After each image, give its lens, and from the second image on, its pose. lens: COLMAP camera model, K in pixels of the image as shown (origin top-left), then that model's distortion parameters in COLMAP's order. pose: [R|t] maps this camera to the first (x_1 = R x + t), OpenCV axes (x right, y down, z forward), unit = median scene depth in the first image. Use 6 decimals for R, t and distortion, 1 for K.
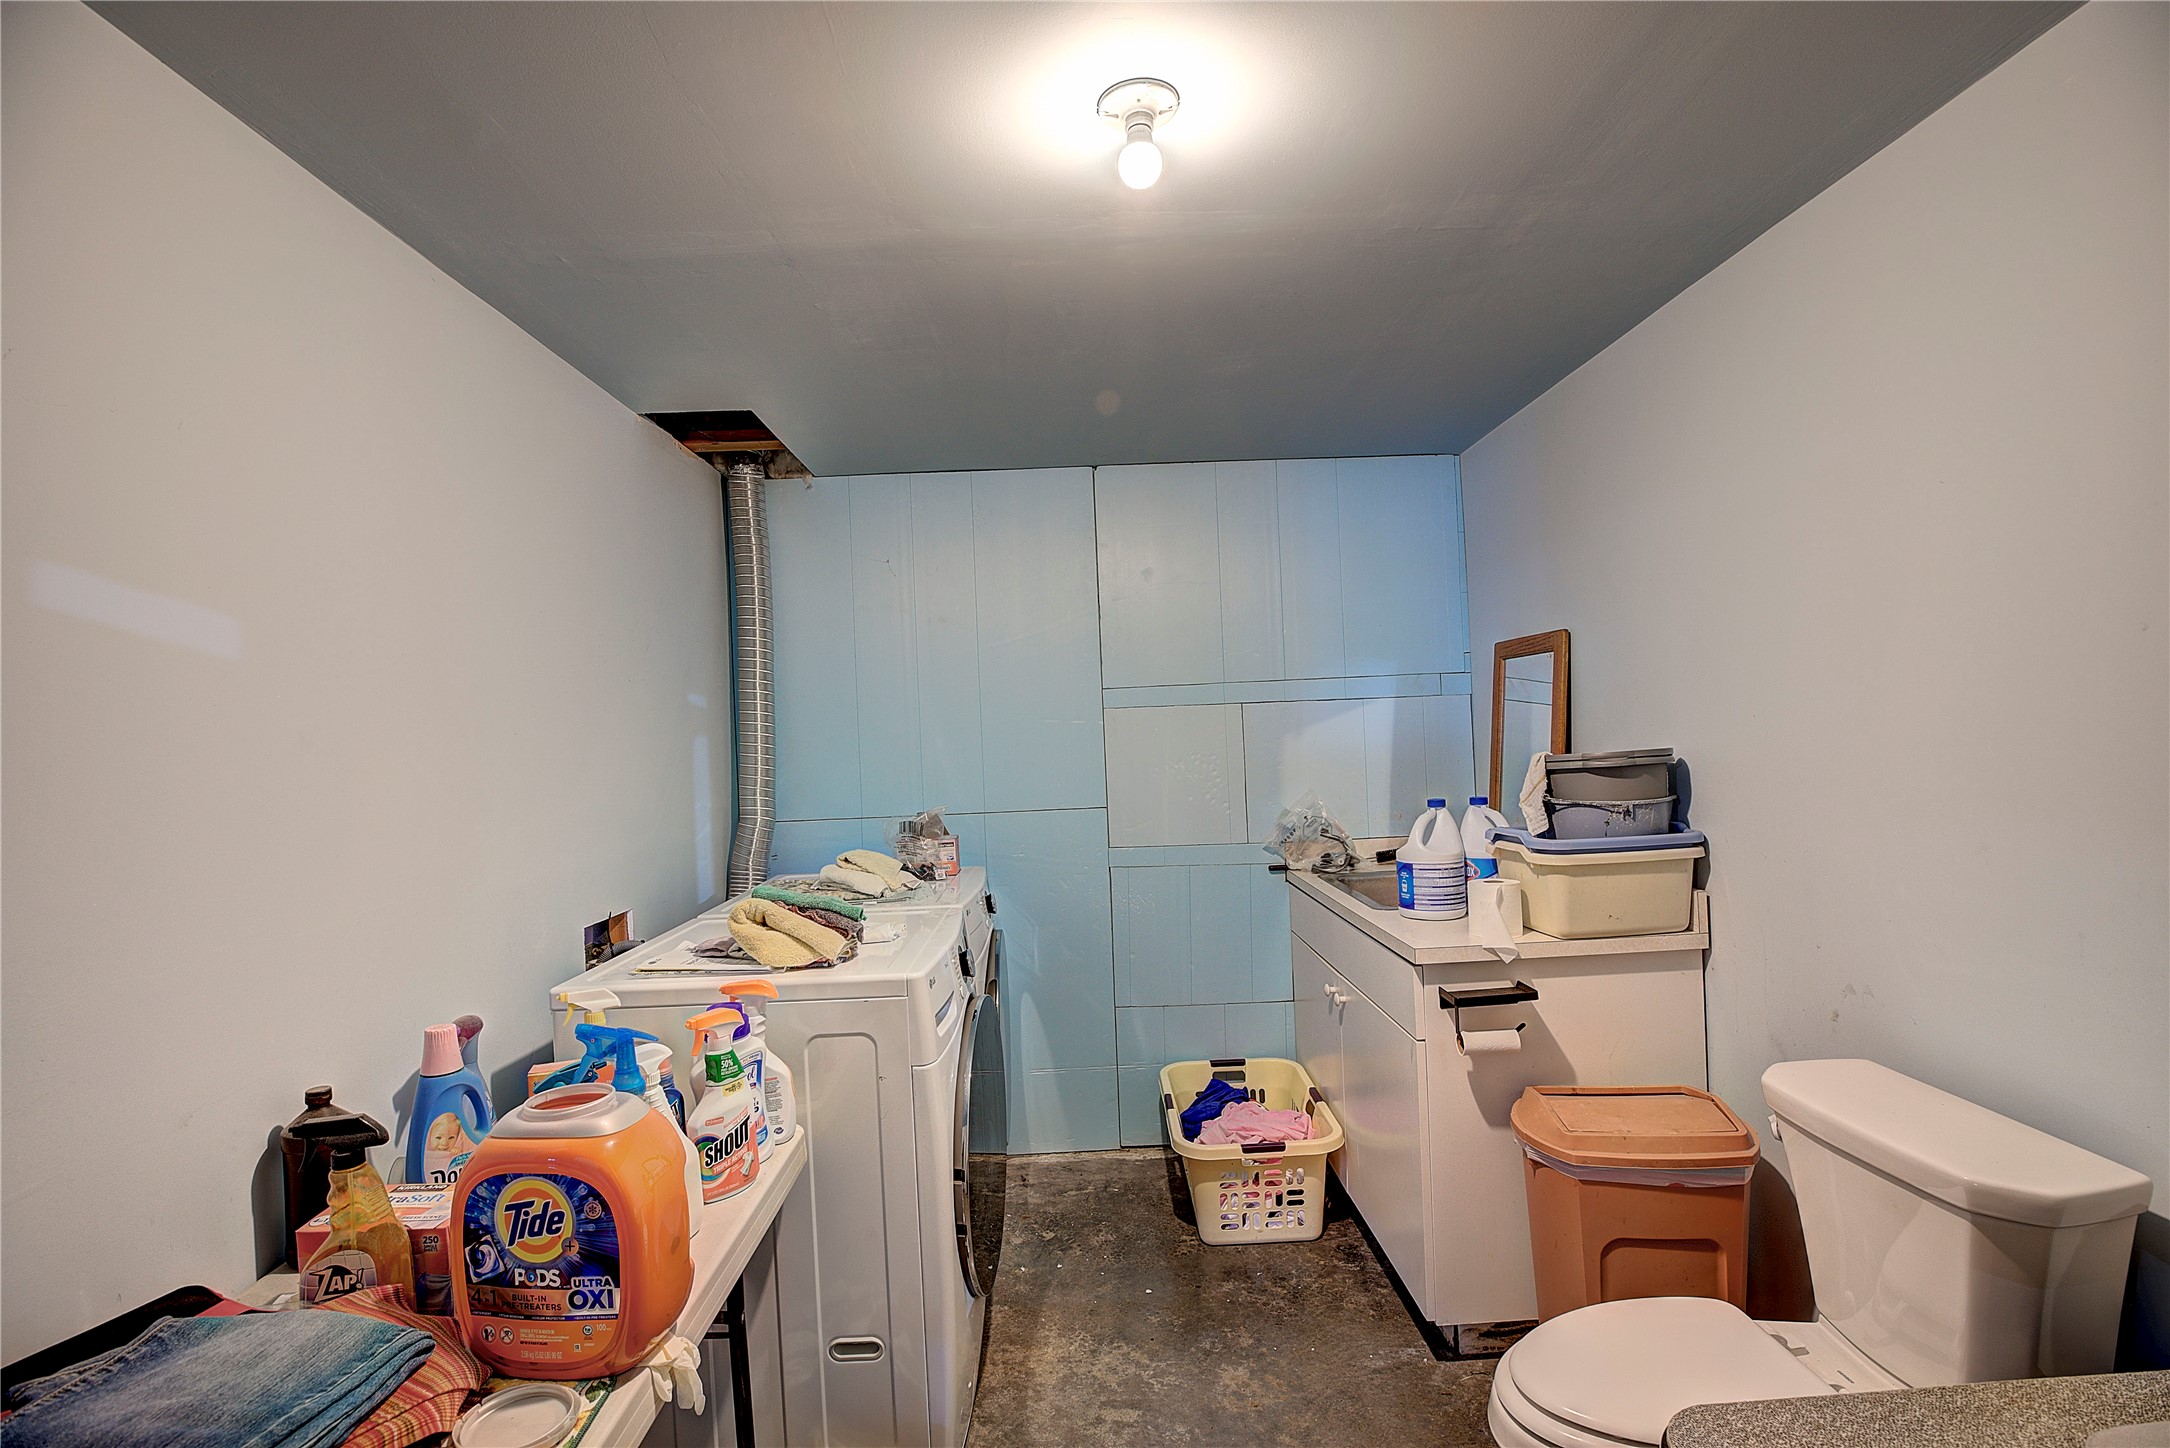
lens RADIAL K [[984.3, 0, 1078.8], [0, 984.3, 722.3], [0, 0, 1]] dist [-0.040531, 0.009690]
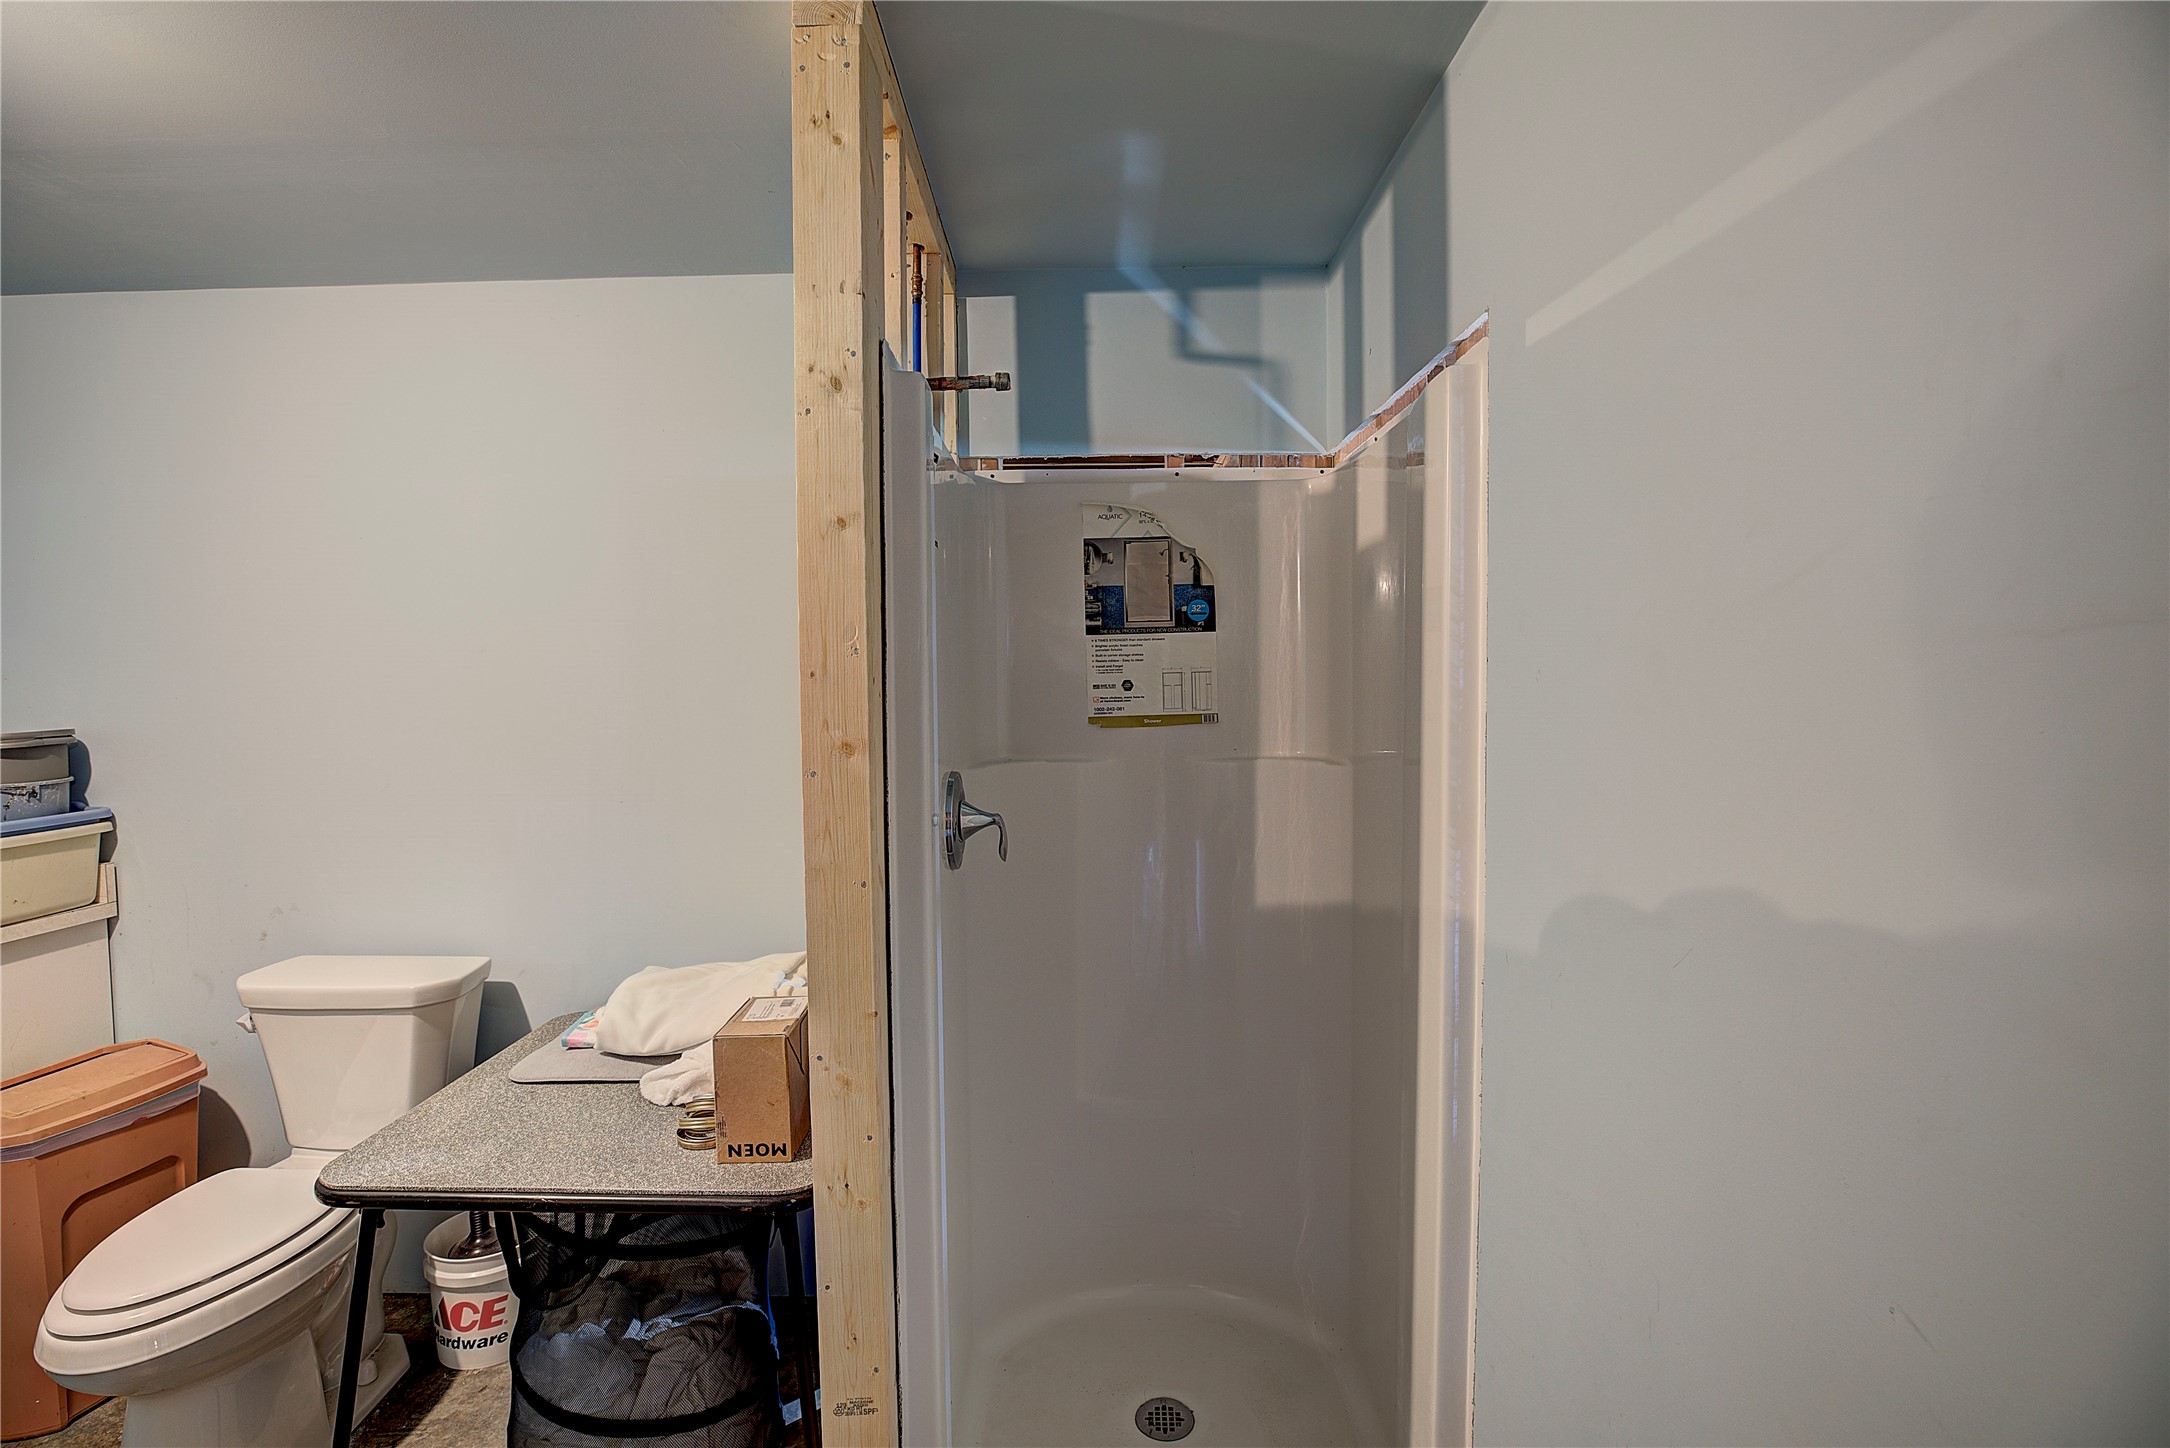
lens RADIAL K [[984.3, 0, 1078.8], [0, 984.3, 722.3], [0, 0, 1]] dist [-0.040531, 0.009690]
pose [[0.018965, 0.001172, 0.999819, -0.384600], [0.000176, 0.999999, -0.001176, 0.020986], [-0.999820, 0.000198, 0.018965, -0.085537]]
